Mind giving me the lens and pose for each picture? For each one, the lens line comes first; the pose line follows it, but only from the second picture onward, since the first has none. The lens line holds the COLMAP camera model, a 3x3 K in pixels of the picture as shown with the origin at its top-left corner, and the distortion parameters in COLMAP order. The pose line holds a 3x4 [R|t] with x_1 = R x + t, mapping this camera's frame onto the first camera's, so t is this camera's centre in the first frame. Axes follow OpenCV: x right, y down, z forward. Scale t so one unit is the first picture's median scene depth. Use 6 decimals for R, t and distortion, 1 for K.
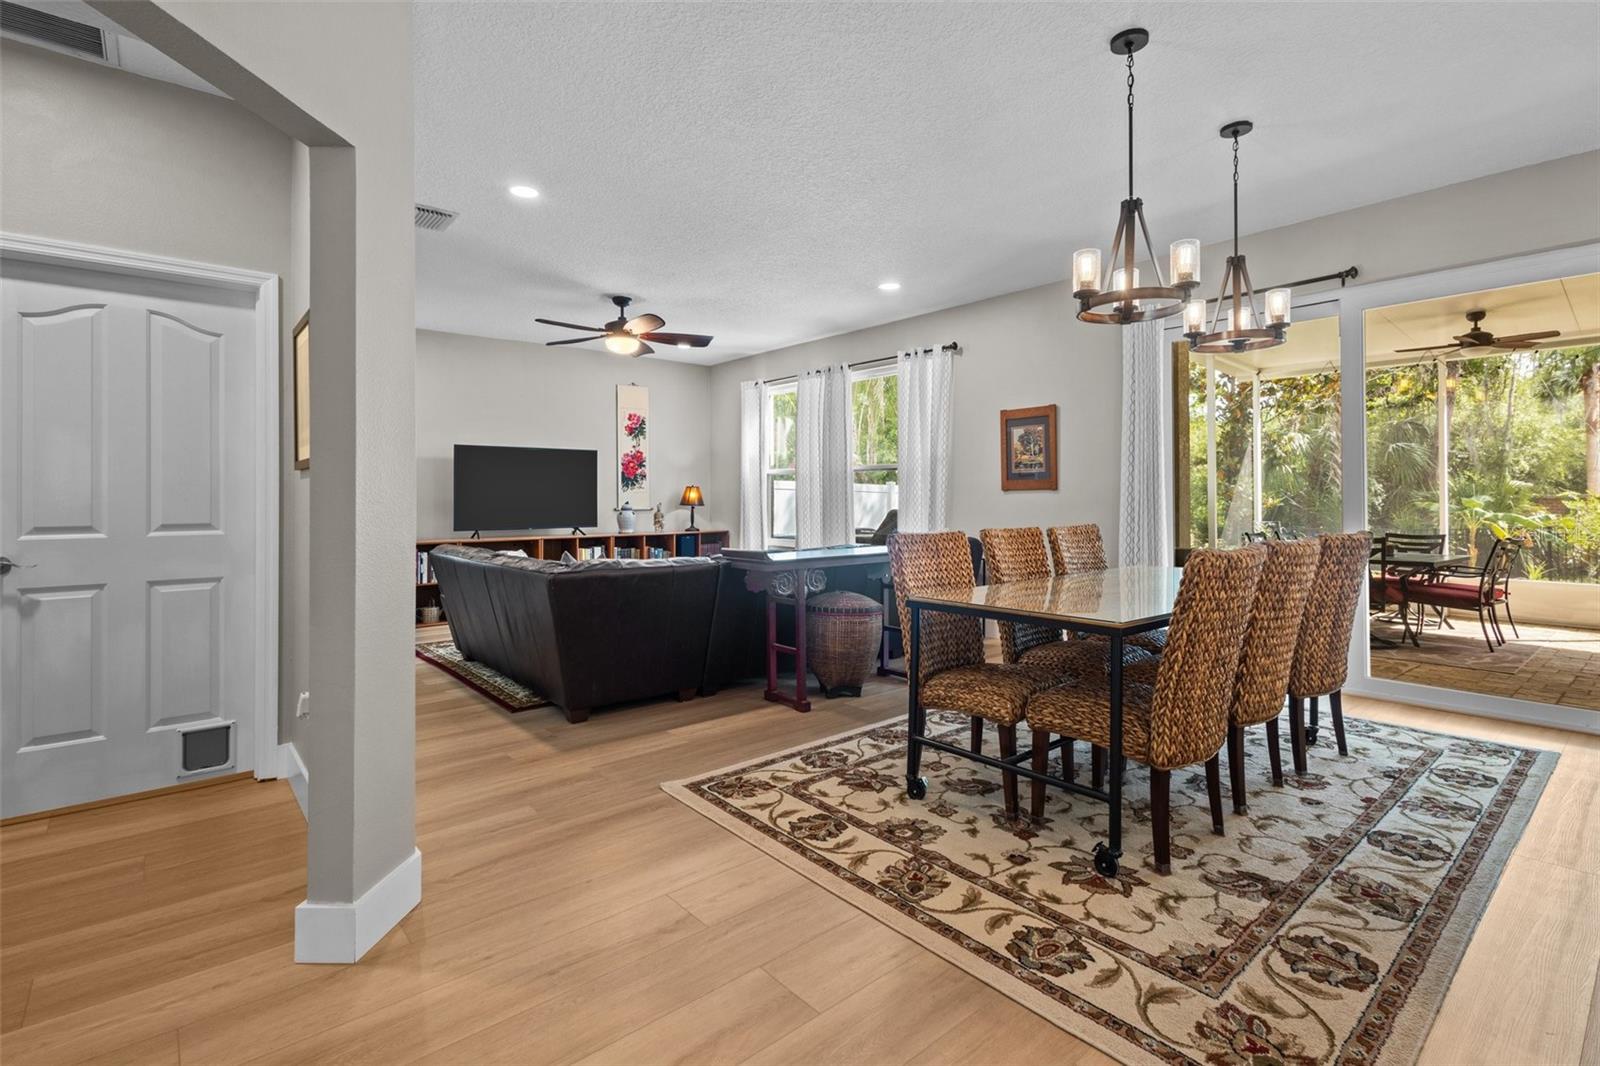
lens RADIAL K [[751.1, 0, 808.8], [0, 751.1, 490.0], [0, 0, 1]] dist [0.010160, -0.001598]
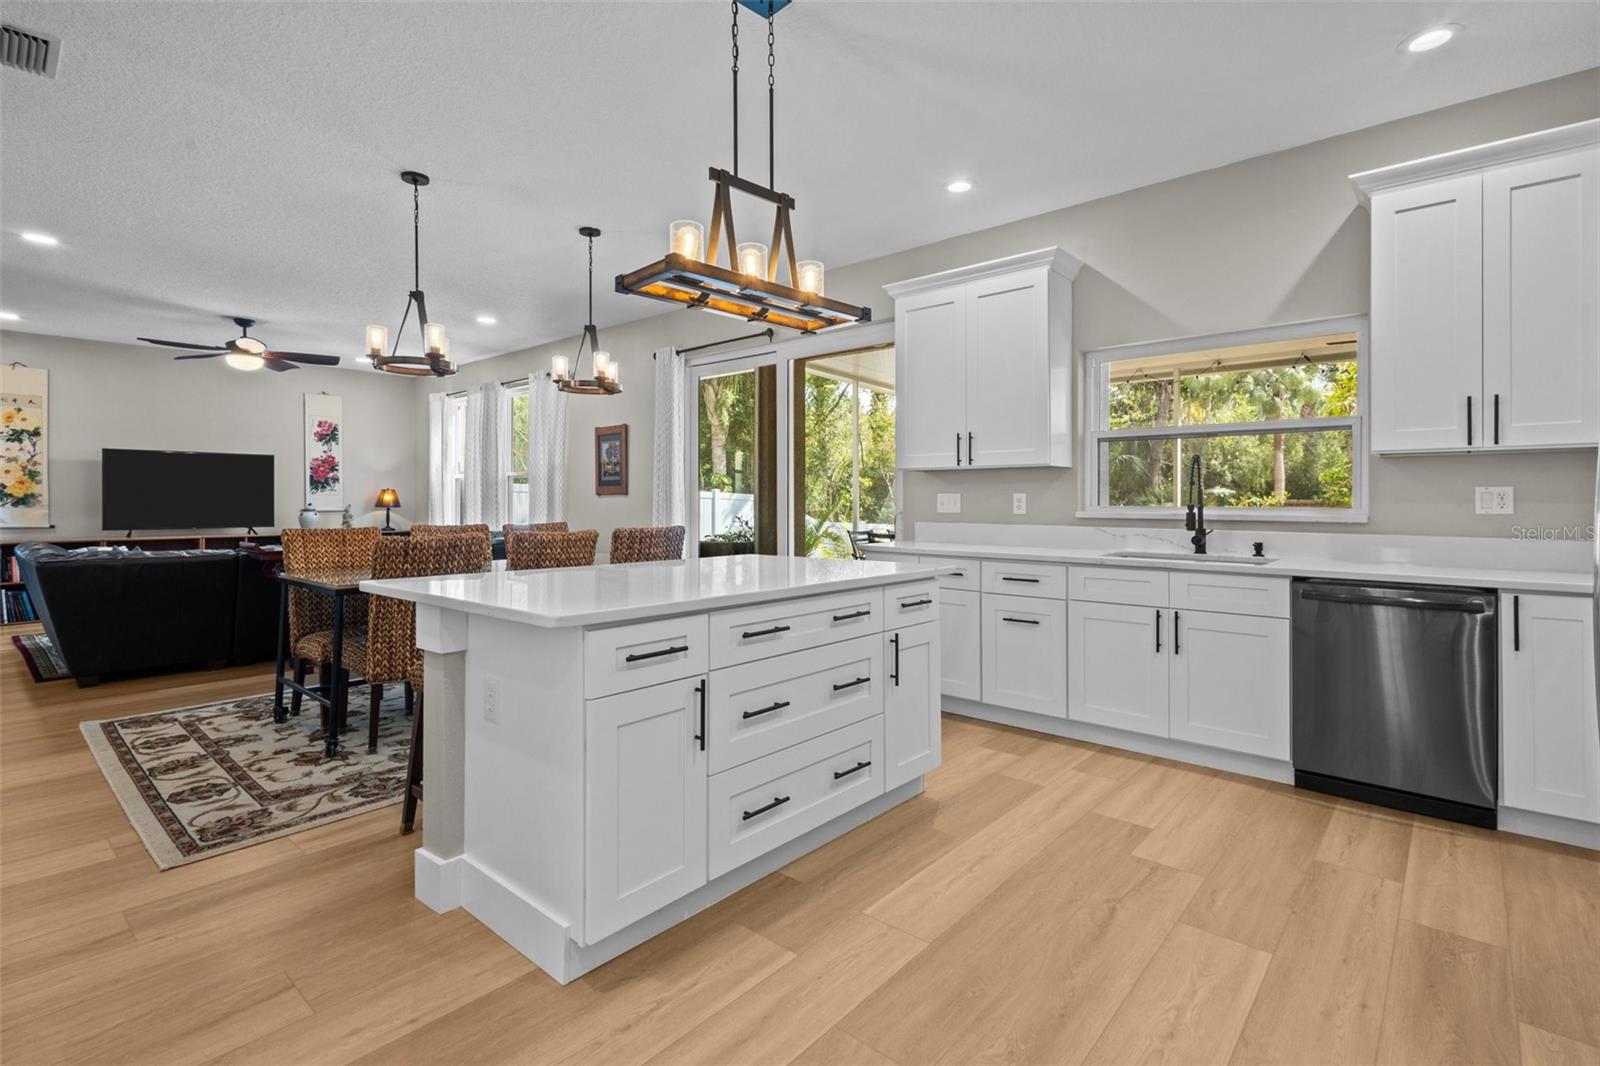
lens RADIAL K [[751.1, 0, 801.7], [0, 751.1, 494.2], [0, 0, 1]] dist [0.010160, -0.001598]
pose [[0.989830, 0.005529, 0.142145, 0.346709], [-0.005724, 0.999983, 0.000968, -0.002963], [-0.142137, -0.001772, 0.989845, -0.186923]]
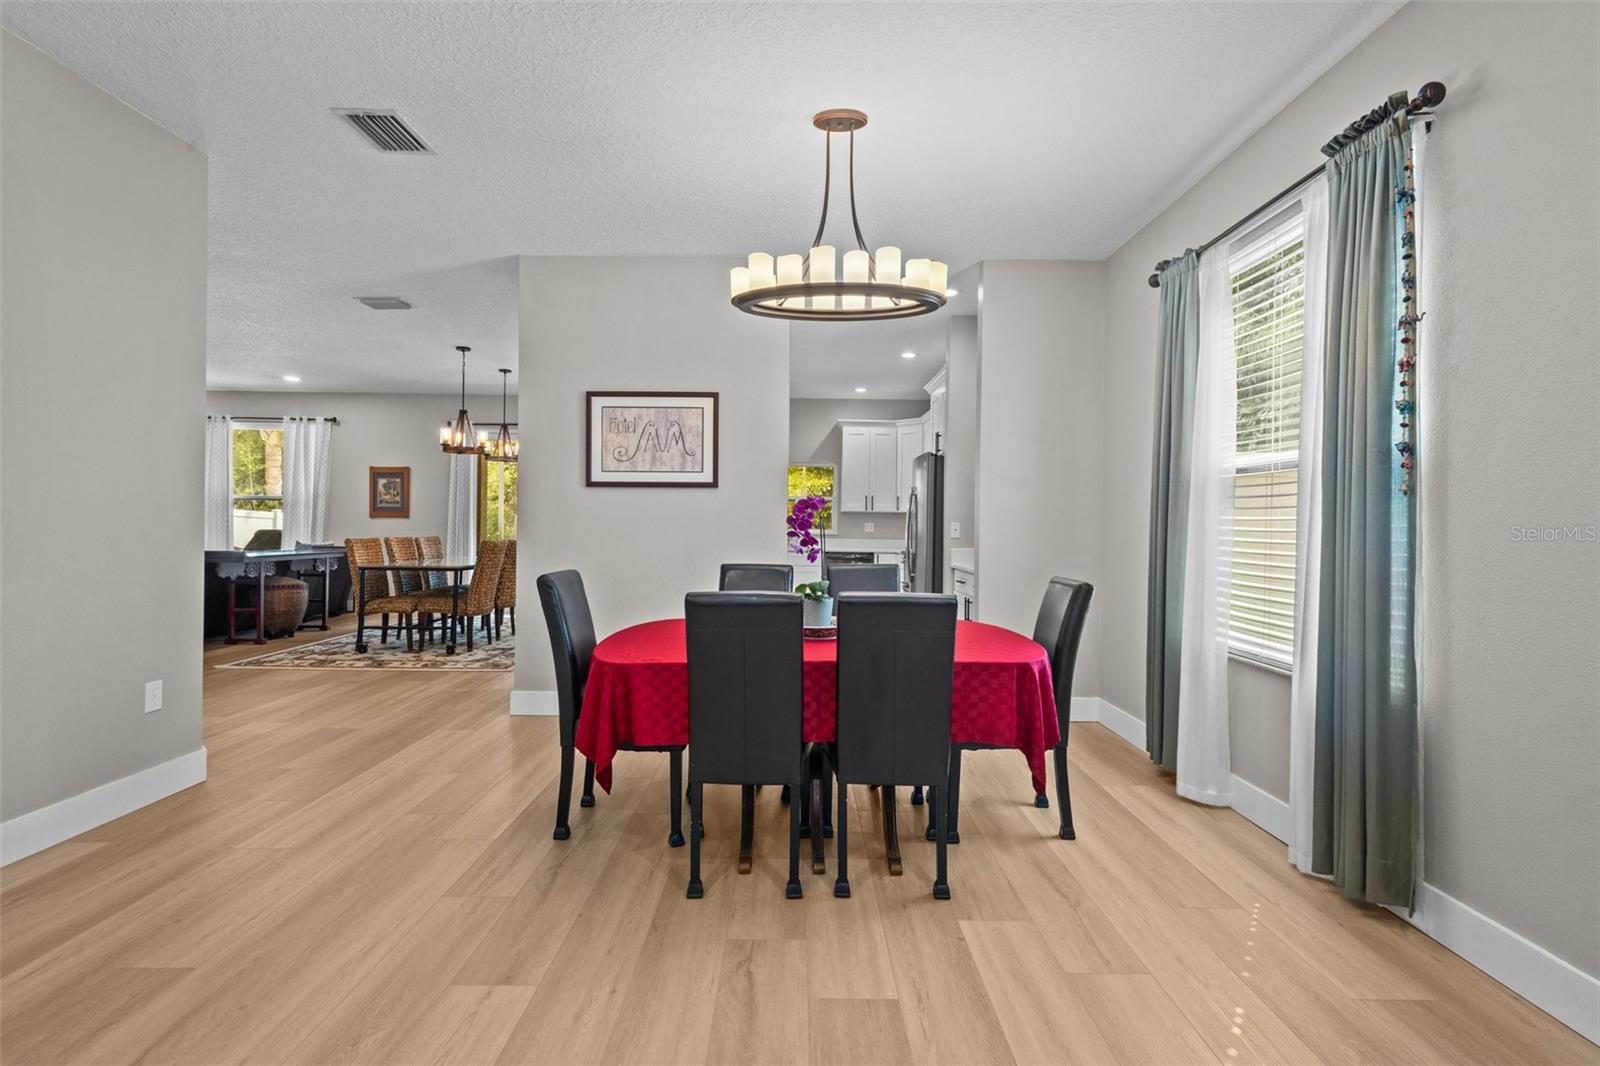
lens RADIAL K [[751.1, 0, 798.3], [0, 751.1, 524.9], [0, 0, 1]] dist [0.010160, -0.001598]
pose [[0.657046, 0.015091, 0.753699, -0.286514], [-0.022173, 0.999754, -0.000688, -0.002316], [-0.753524, -0.016260, 0.657219, -0.595569]]
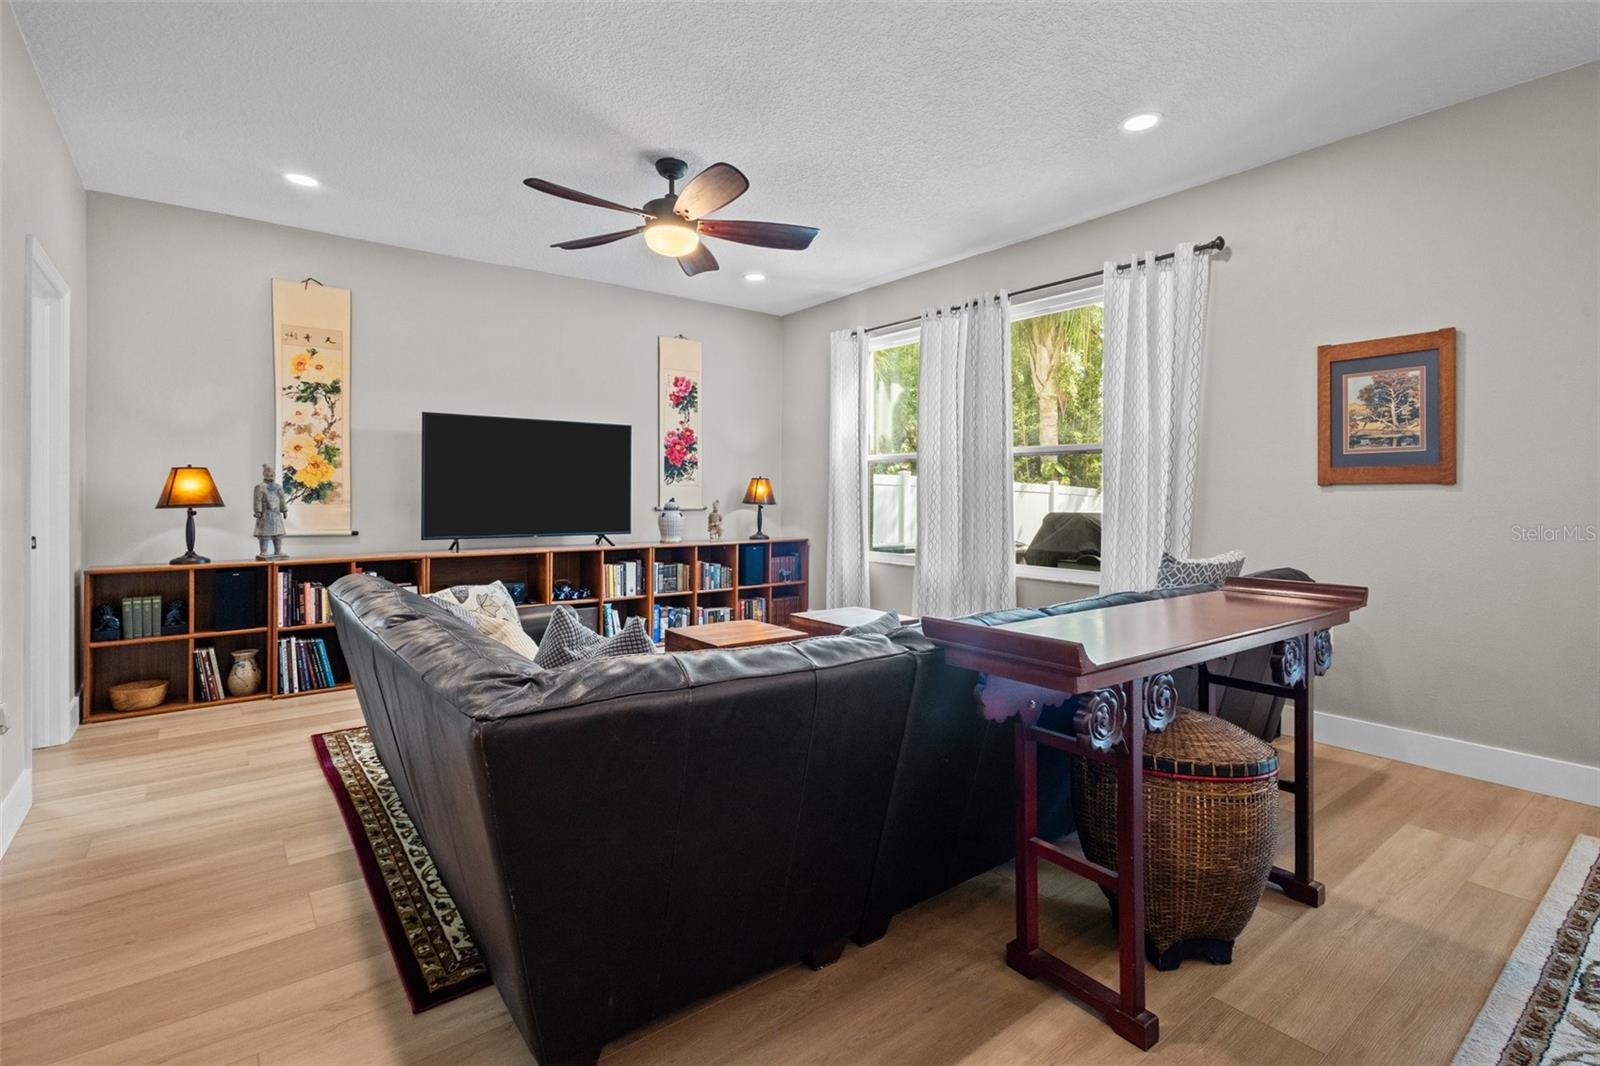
lens RADIAL K [[751.1, 0, 809.3], [0, 751.1, 485.5], [0, 0, 1]] dist [0.010160, -0.001598]
pose [[0.999004, 0.006818, -0.044092, -0.093153], [-0.006881, 0.999975, -0.001294, 0.003837], [0.044082, 0.001596, 0.999027, 0.340096]]
